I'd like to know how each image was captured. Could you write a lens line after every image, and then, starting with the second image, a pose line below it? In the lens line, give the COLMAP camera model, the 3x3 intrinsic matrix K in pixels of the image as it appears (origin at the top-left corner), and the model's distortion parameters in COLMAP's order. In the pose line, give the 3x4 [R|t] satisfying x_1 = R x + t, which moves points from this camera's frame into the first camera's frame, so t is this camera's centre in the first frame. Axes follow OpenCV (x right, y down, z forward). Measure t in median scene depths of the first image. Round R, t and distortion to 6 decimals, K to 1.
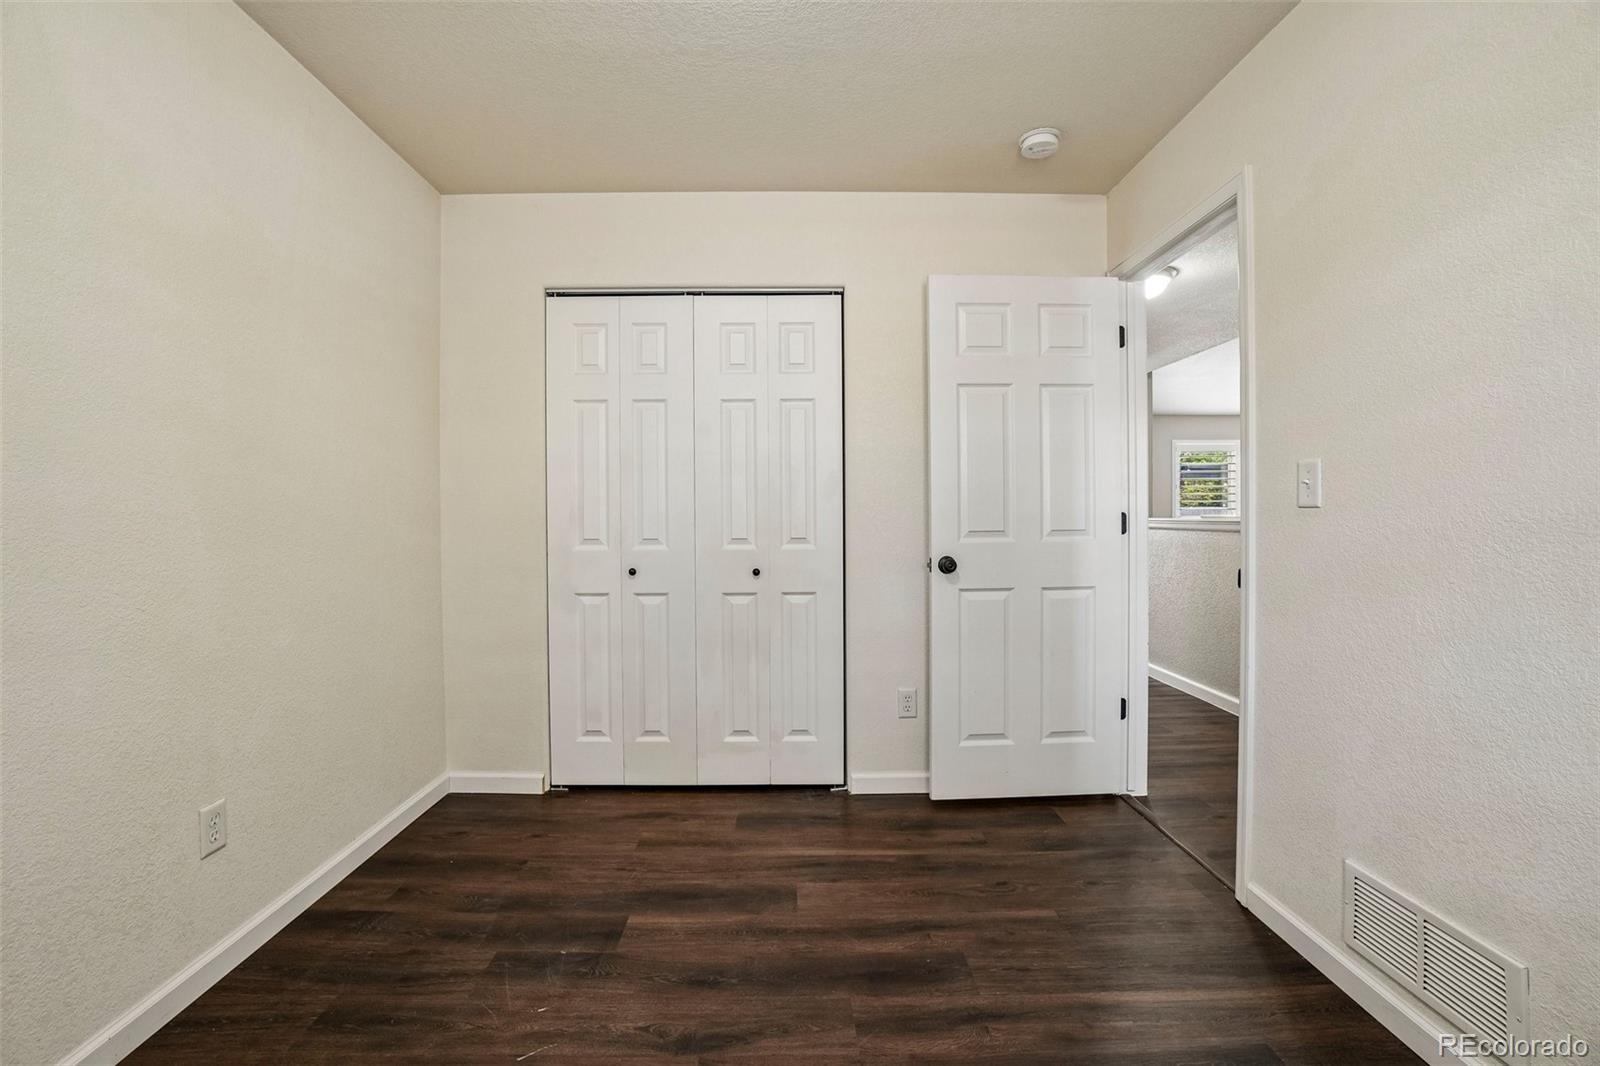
lens RADIAL K [[708.4, 0, 801.2], [0, 708.4, 523.4], [0, 0, 1]] dist [-0.050602, 0.012035]
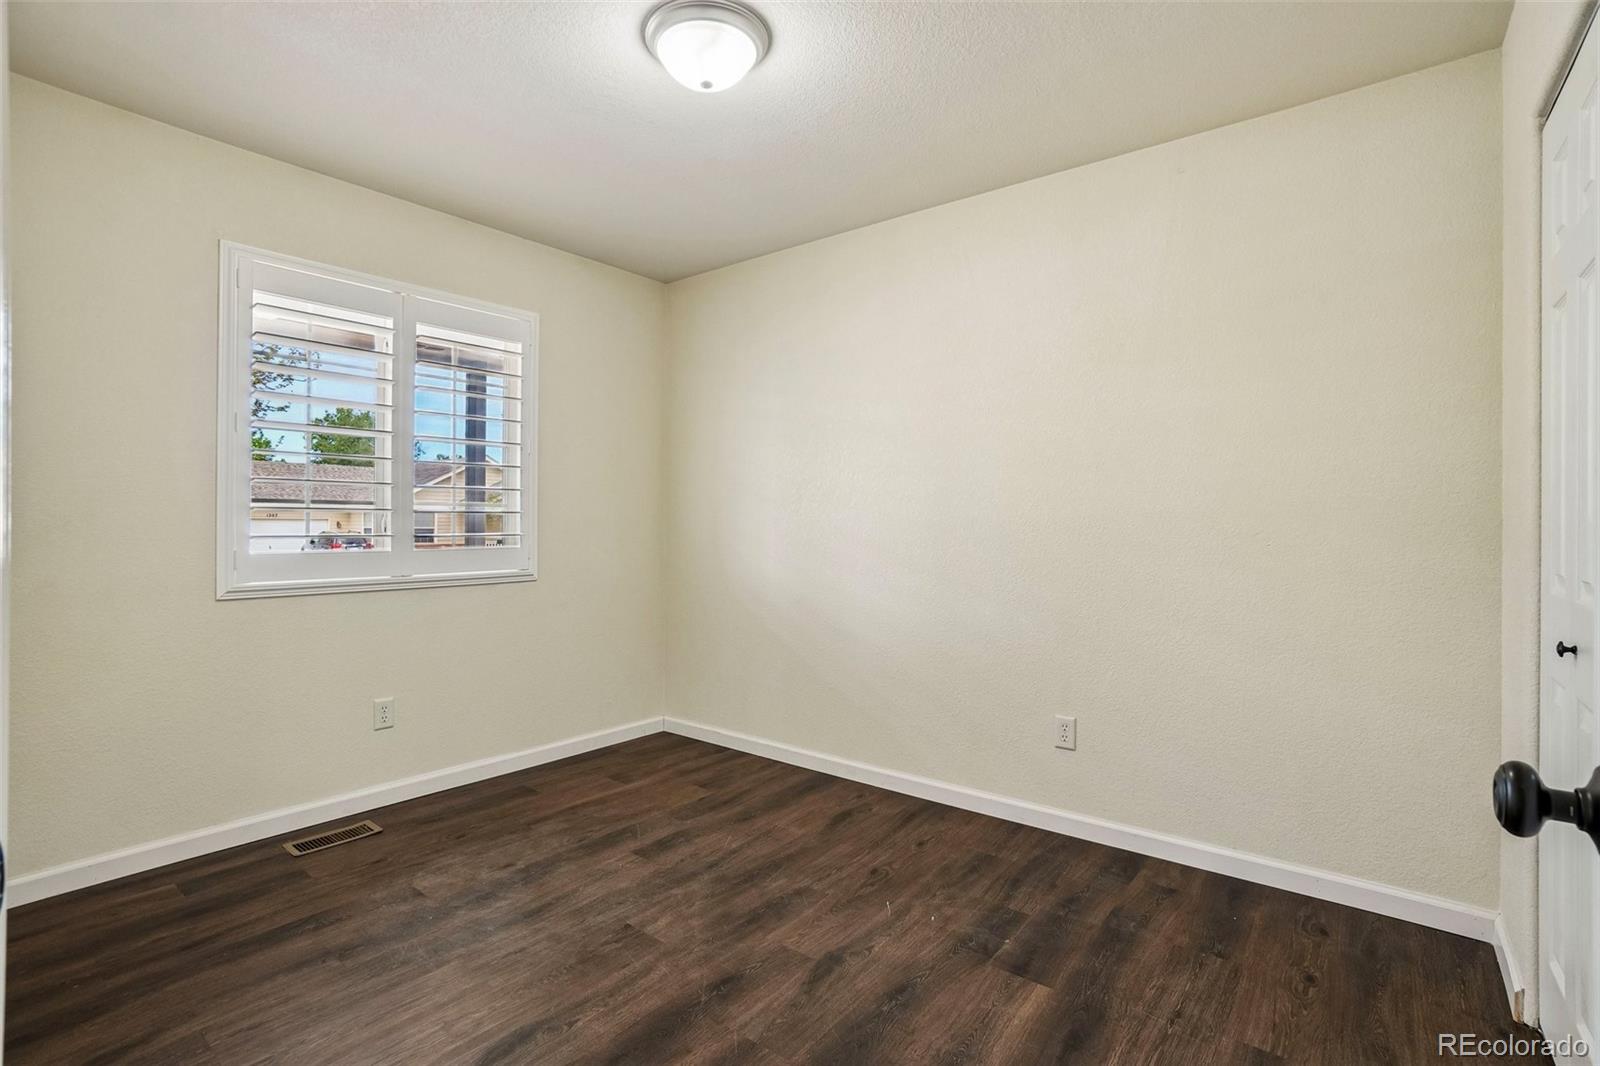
lens RADIAL K [[766.5, 0, 788.4], [0, 766.5, 526.9], [0, 0, 1]] dist [-0.004835, 0.000199]
pose [[-0.636789, 0.008453, -0.770992, 0.777900], [-0.011657, 0.999720, 0.020589, -0.031506], [0.770950, 0.022098, -0.636512, 1.504352]]
